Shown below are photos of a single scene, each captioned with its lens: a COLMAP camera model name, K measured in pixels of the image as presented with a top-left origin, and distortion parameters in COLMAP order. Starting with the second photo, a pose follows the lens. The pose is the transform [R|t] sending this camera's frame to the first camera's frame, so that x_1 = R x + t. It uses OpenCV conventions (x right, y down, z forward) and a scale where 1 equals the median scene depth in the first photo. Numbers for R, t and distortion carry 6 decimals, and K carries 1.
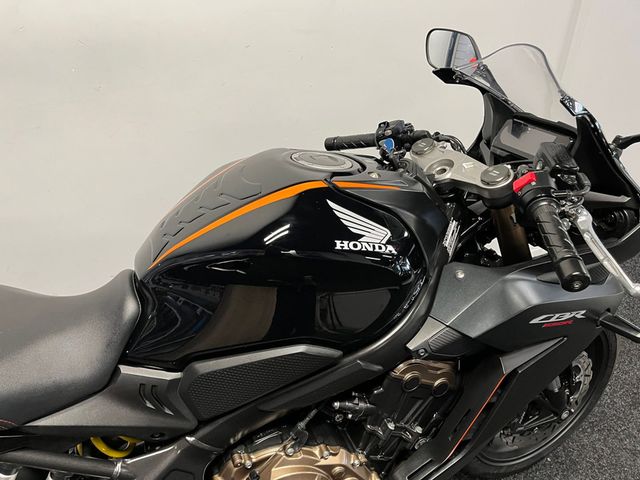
lens RADIAL K [[492.3, 0, 320.2], [0, 492.3, 233.8], [0, 0, 1]] dist [0.029778, -0.006251]
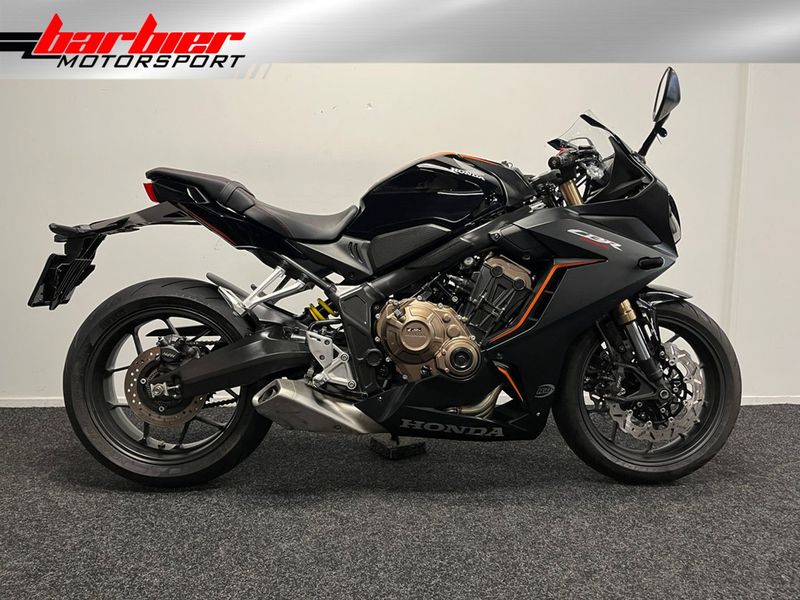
lens RADIAL K [[608.3, 0, 406.0], [0, 608.3, 298.3], [0, 0, 1]] dist [0.056339, -0.086690]
pose [[0.942012, 0.027634, -0.334438, 0.571901], [-0.169648, 0.899089, -0.403557, 1.243921], [0.289538, 0.436892, 0.851641, -0.771593]]
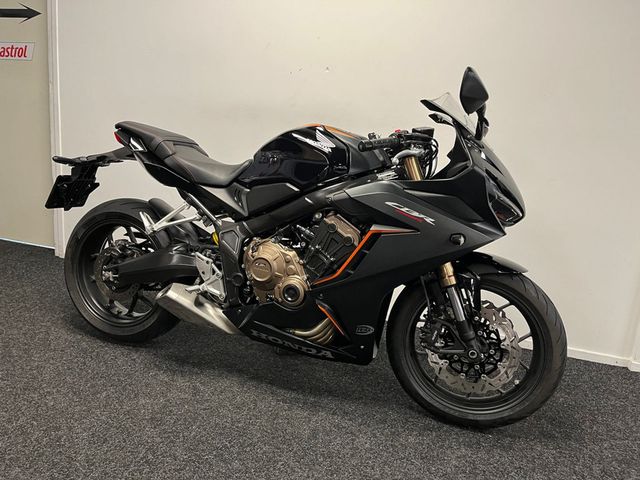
lens RADIAL K [[492.3, 0, 320.2], [0, 492.3, 233.8], [0, 0, 1]] dist [0.029778, -0.006251]
pose [[0.761722, 0.178006, -0.622972, 1.382685], [-0.398588, 0.886782, -0.233977, 0.803695], [0.510791, 0.426535, 0.746432, -0.500372]]
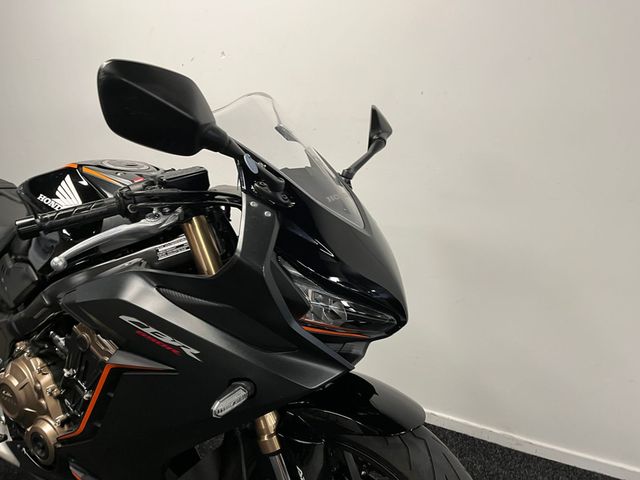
lens RADIAL K [[489.2, 0, 329.0], [0, 489.2, 233.9], [0, 0, 1]] dist [0.058093, -0.080407]
pose [[0.637025, 0.177049, -0.750236, 1.386040], [-0.379980, 0.918926, -0.105782, -0.037797], [0.670683, 0.352460, 0.652654, 0.525684]]
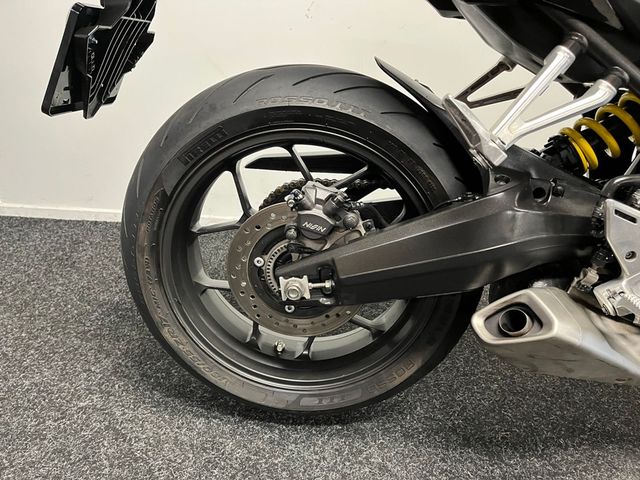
lens RADIAL K [[491.1, 0, 321.2], [0, 491.1, 247.5], [0, 0, 1]] dist [0.061328, -0.083650]
pose [[0.897369, 0.201057, -0.392816, -0.499154], [-0.247272, 0.966396, -0.070248, 0.814648], [0.365492, 0.160171, 0.916930, 0.054604]]
